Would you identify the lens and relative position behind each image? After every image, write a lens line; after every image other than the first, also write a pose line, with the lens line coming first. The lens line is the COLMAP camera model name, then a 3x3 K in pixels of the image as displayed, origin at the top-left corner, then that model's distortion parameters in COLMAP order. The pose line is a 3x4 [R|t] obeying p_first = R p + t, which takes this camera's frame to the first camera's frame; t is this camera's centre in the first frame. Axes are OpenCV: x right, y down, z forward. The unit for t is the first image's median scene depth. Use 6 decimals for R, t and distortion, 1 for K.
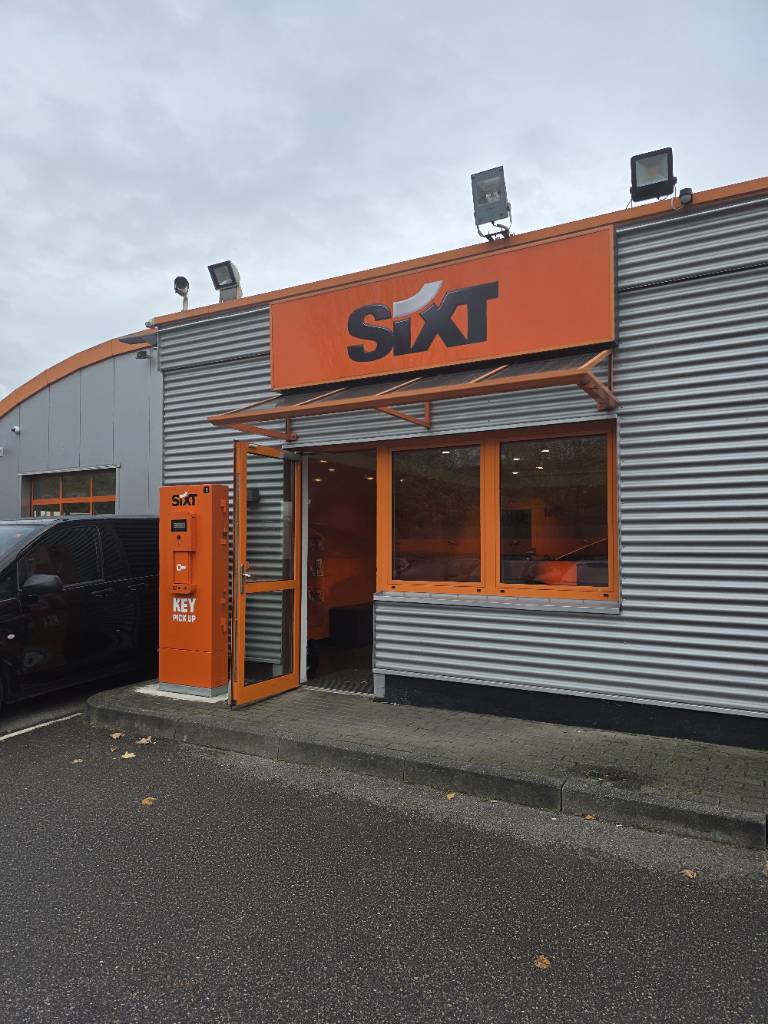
lens RADIAL K [[687.8, 0, 380.9], [0, 687.8, 519.5], [0, 0, 1]] dist [0.066111, -0.061199]
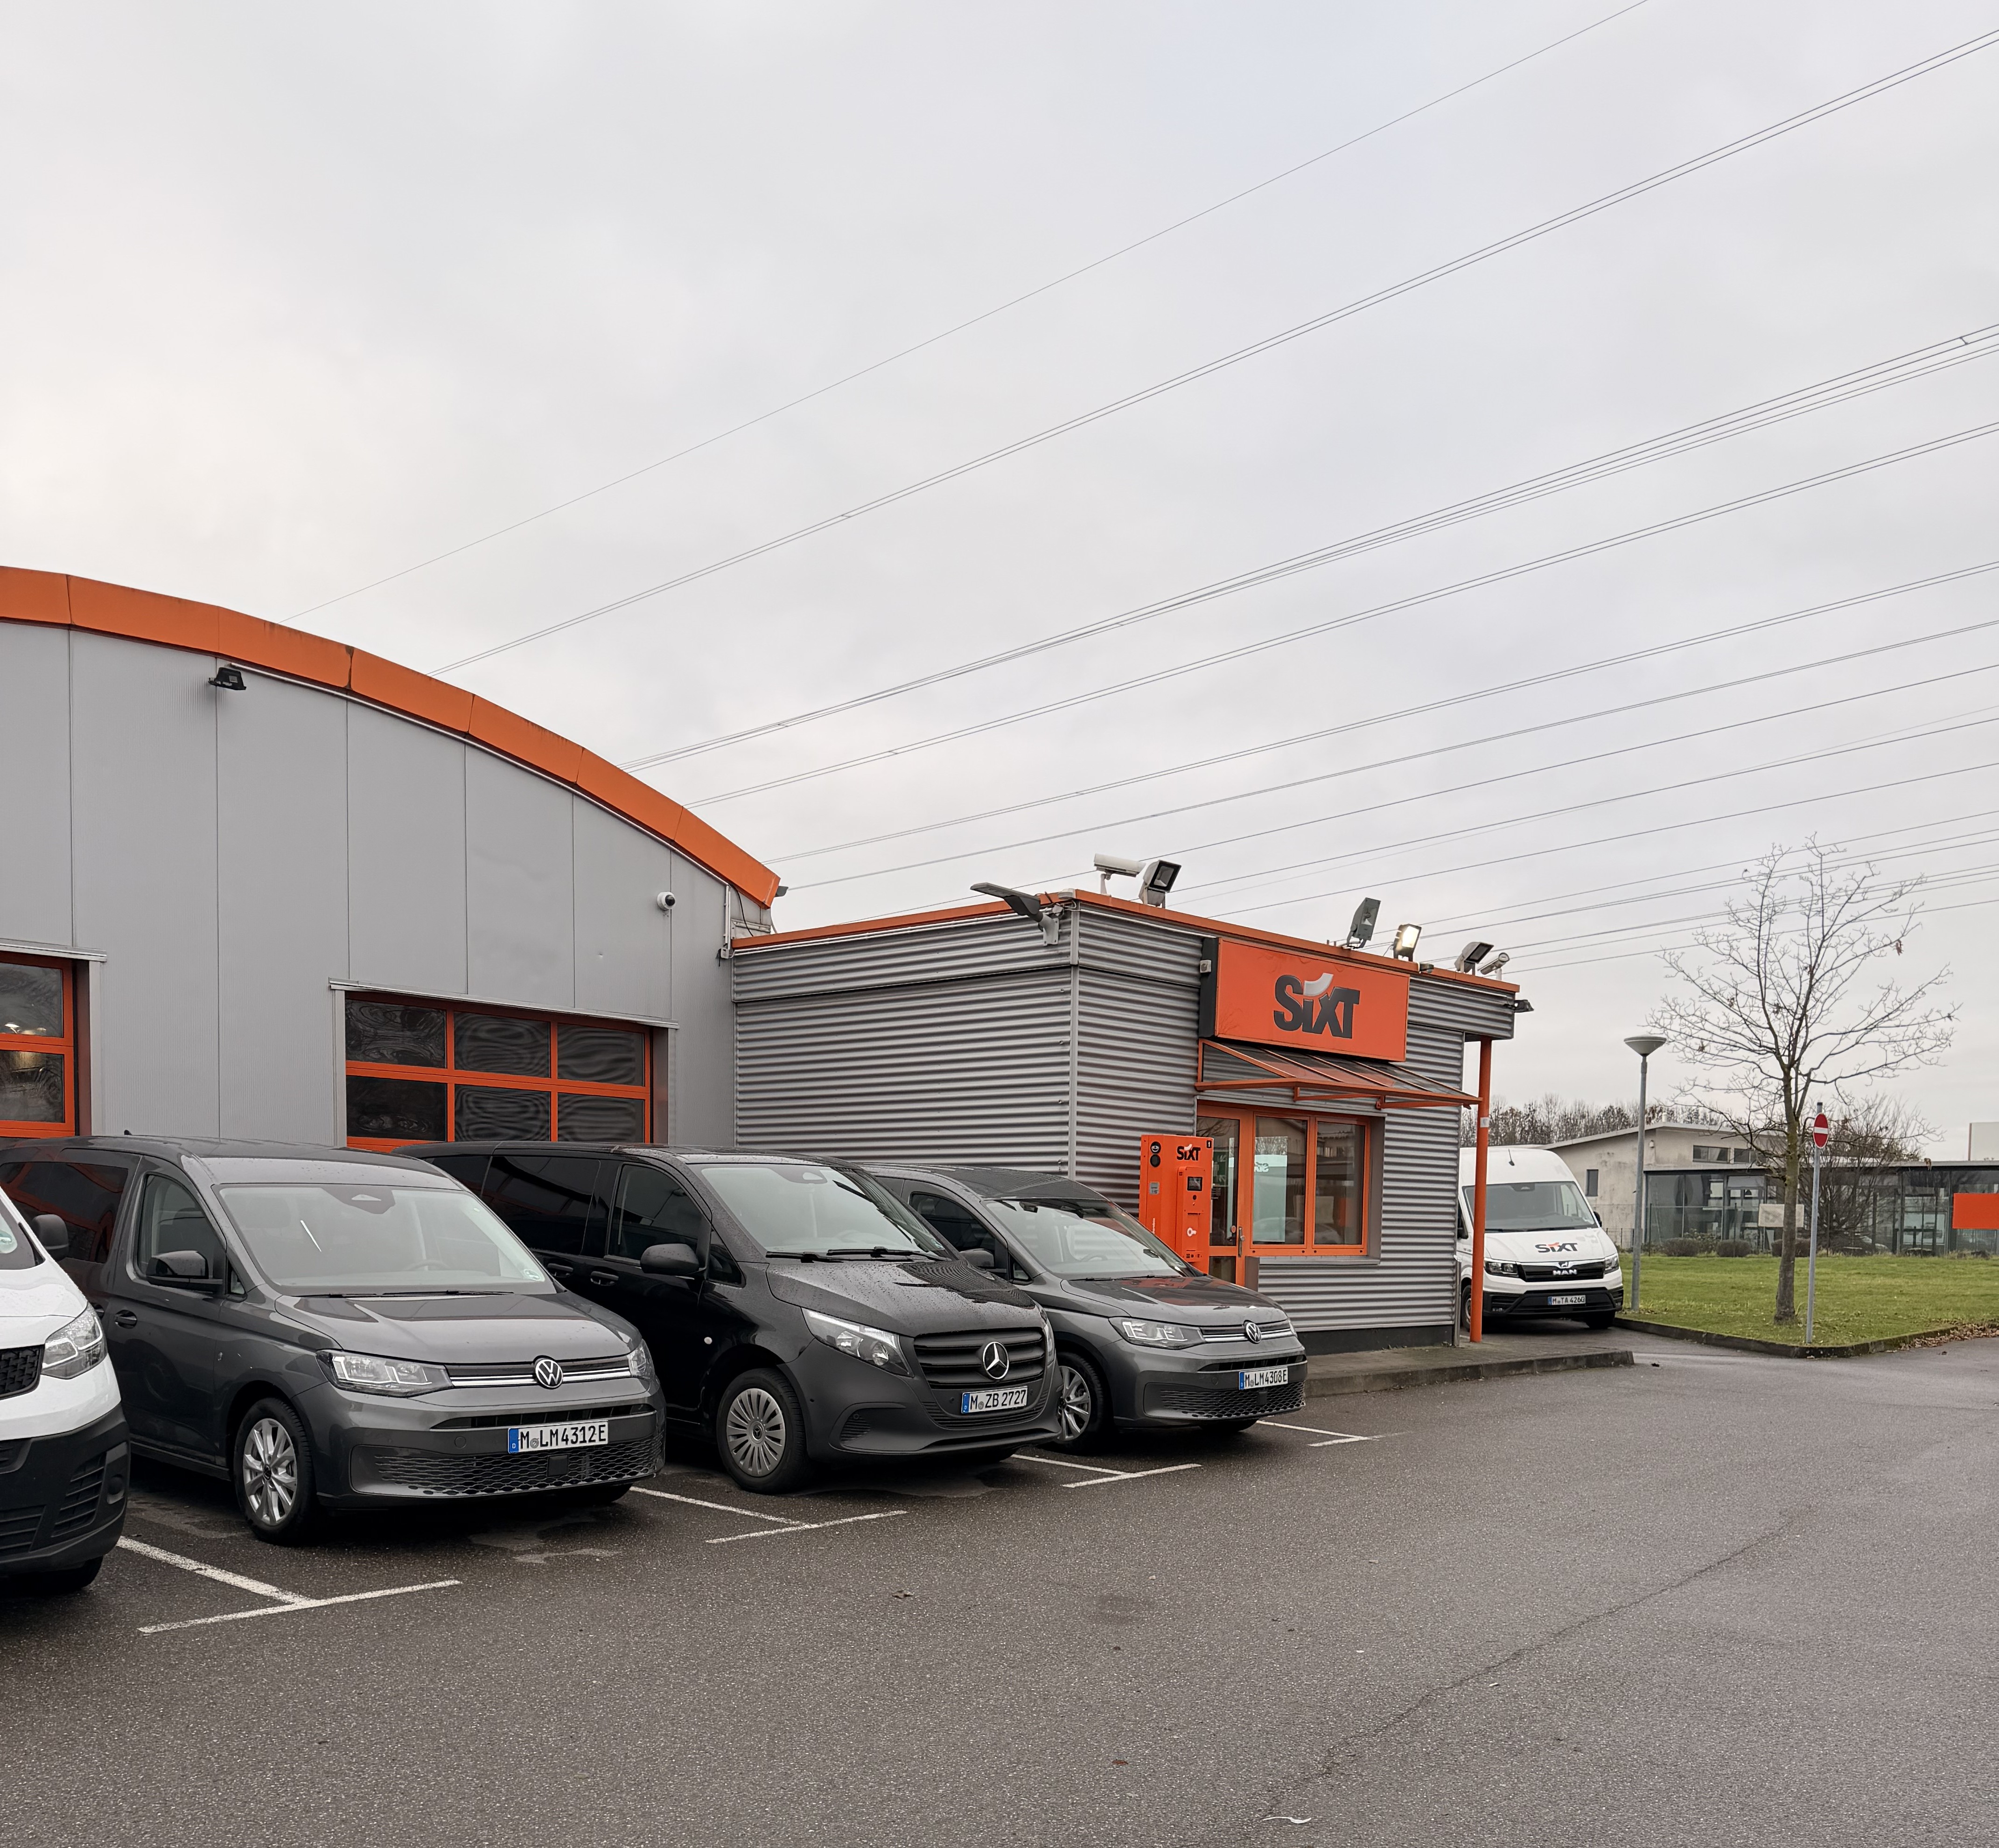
lens RADIAL K [[1856.7, 0, 966.4], [0, 1856.7, 1334.0], [0, 0, 1]] dist [0.080296, 0.000000]
pose [[0.233316, -0.052518, 0.970982, -2.644419], [-0.051061, 0.996501, 0.066168, 0.057524], [-0.971060, -0.065017, 0.229818, 0.737757]]
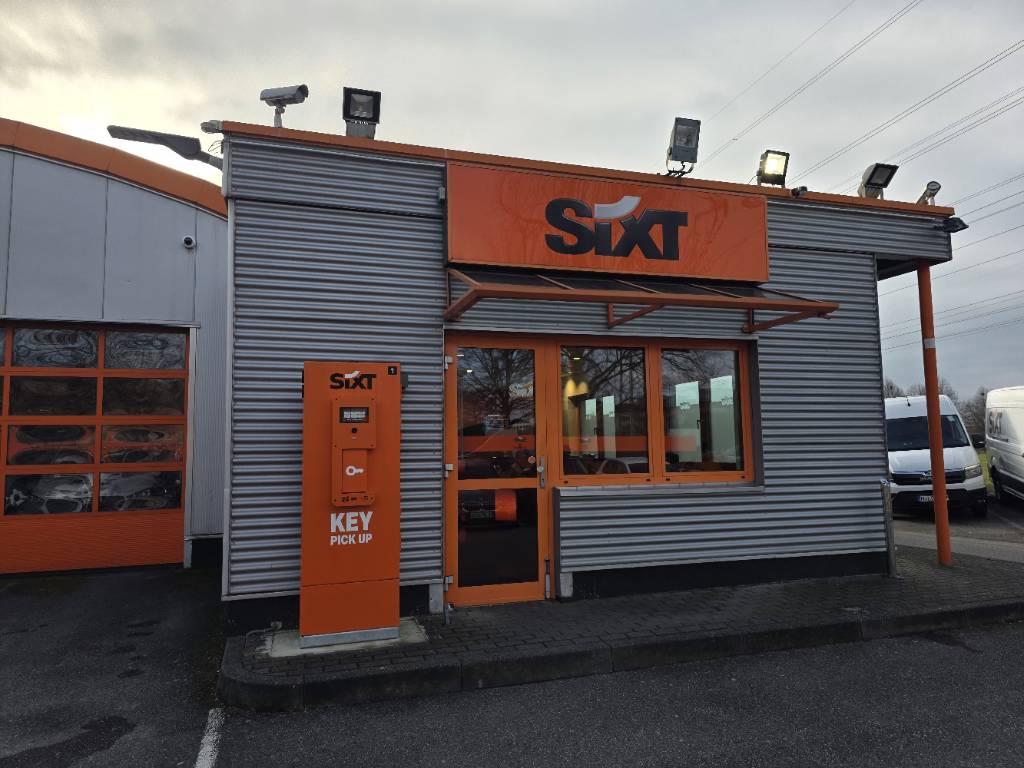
lens RADIAL K [[687.8, 0, 508.2], [0, 687.8, 383.4], [0, 0, 1]] dist [0.066111, -0.061199]
pose [[0.674093, 0.058920, 0.736292, -0.740506], [-0.011405, 0.997525, -0.069383, 0.025166], [-0.738558, 0.038373, 0.673097, 0.372621]]
